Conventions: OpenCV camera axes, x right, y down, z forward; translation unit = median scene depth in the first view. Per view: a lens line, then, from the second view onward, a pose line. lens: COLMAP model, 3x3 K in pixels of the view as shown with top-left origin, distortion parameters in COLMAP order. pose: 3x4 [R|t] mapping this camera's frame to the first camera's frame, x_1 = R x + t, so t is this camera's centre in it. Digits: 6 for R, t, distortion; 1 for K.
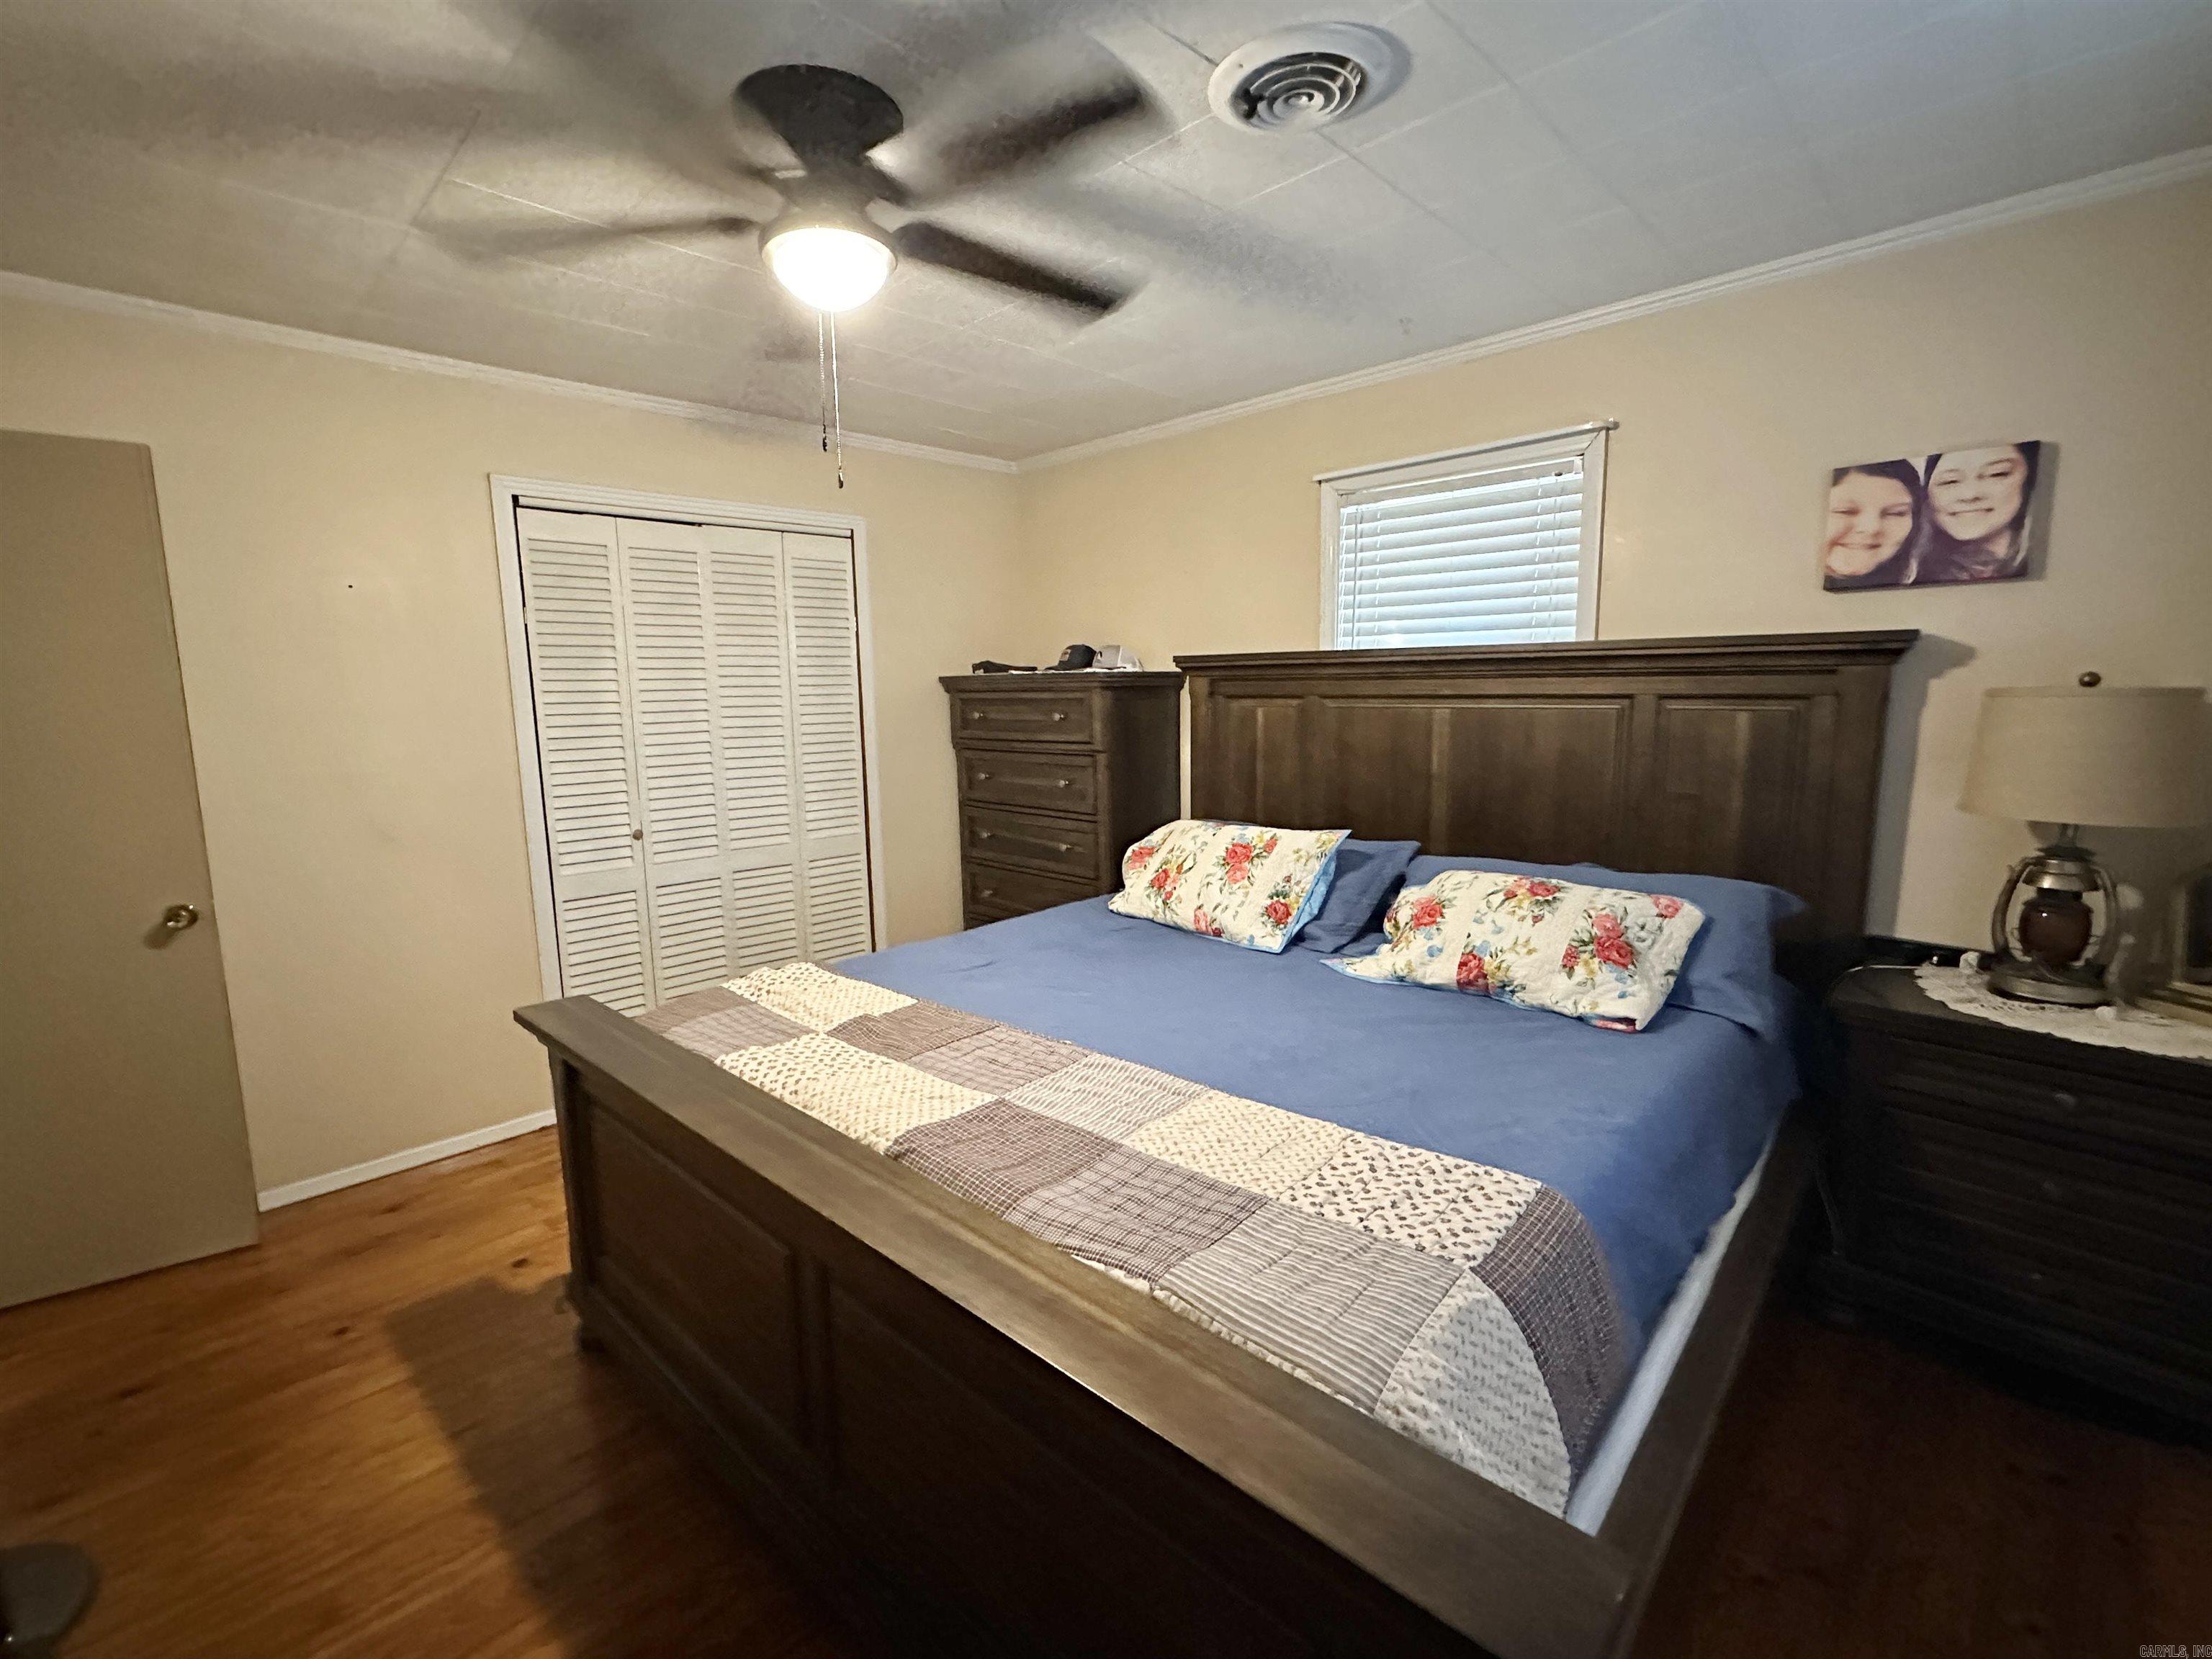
lens RADIAL K [[969.8, 0, 1107.1], [0, 969.8, 828.4], [0, 0, 1]] dist [-0.003359, -0.000353]
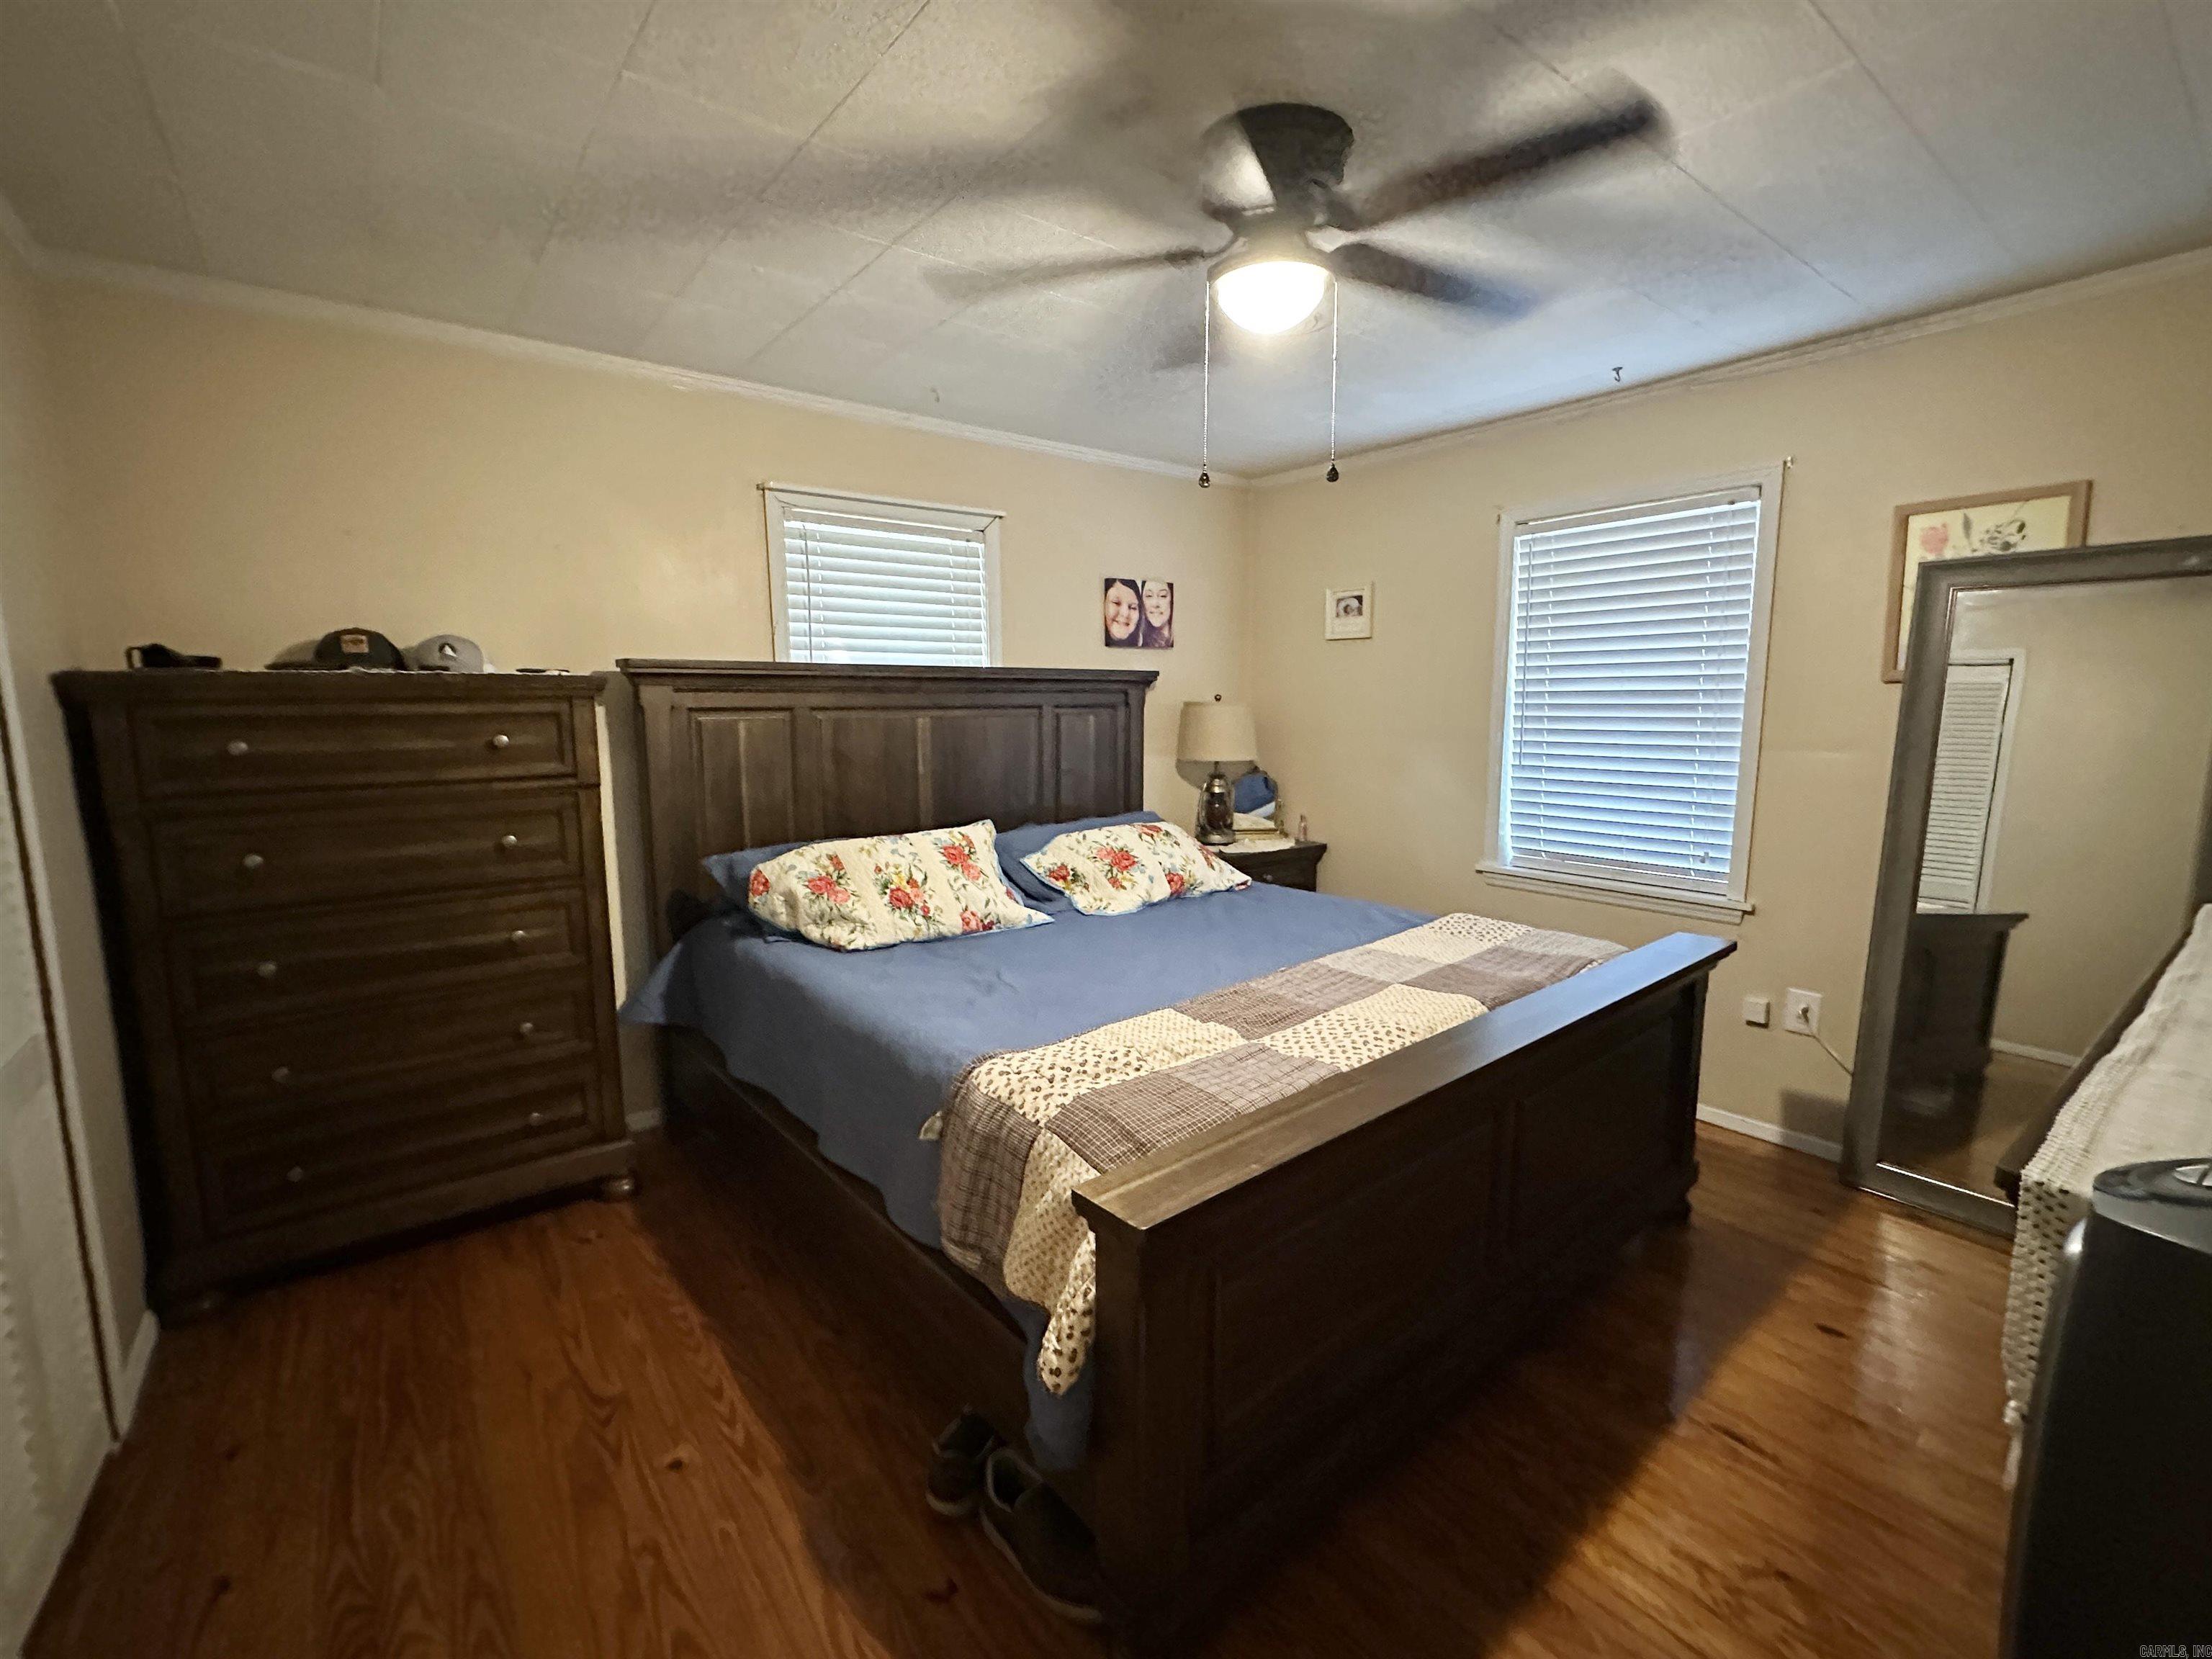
lens RADIAL K [[969.8, 0, 1106.1], [0, 969.8, 833.8], [0, 0, 1]] dist [-0.003359, -0.000353]
pose [[0.125642, -0.129418, 0.983598, -1.050975], [0.141307, 0.983680, 0.111379, -0.108663], [-0.981960, 0.124995, 0.141879, 0.810959]]
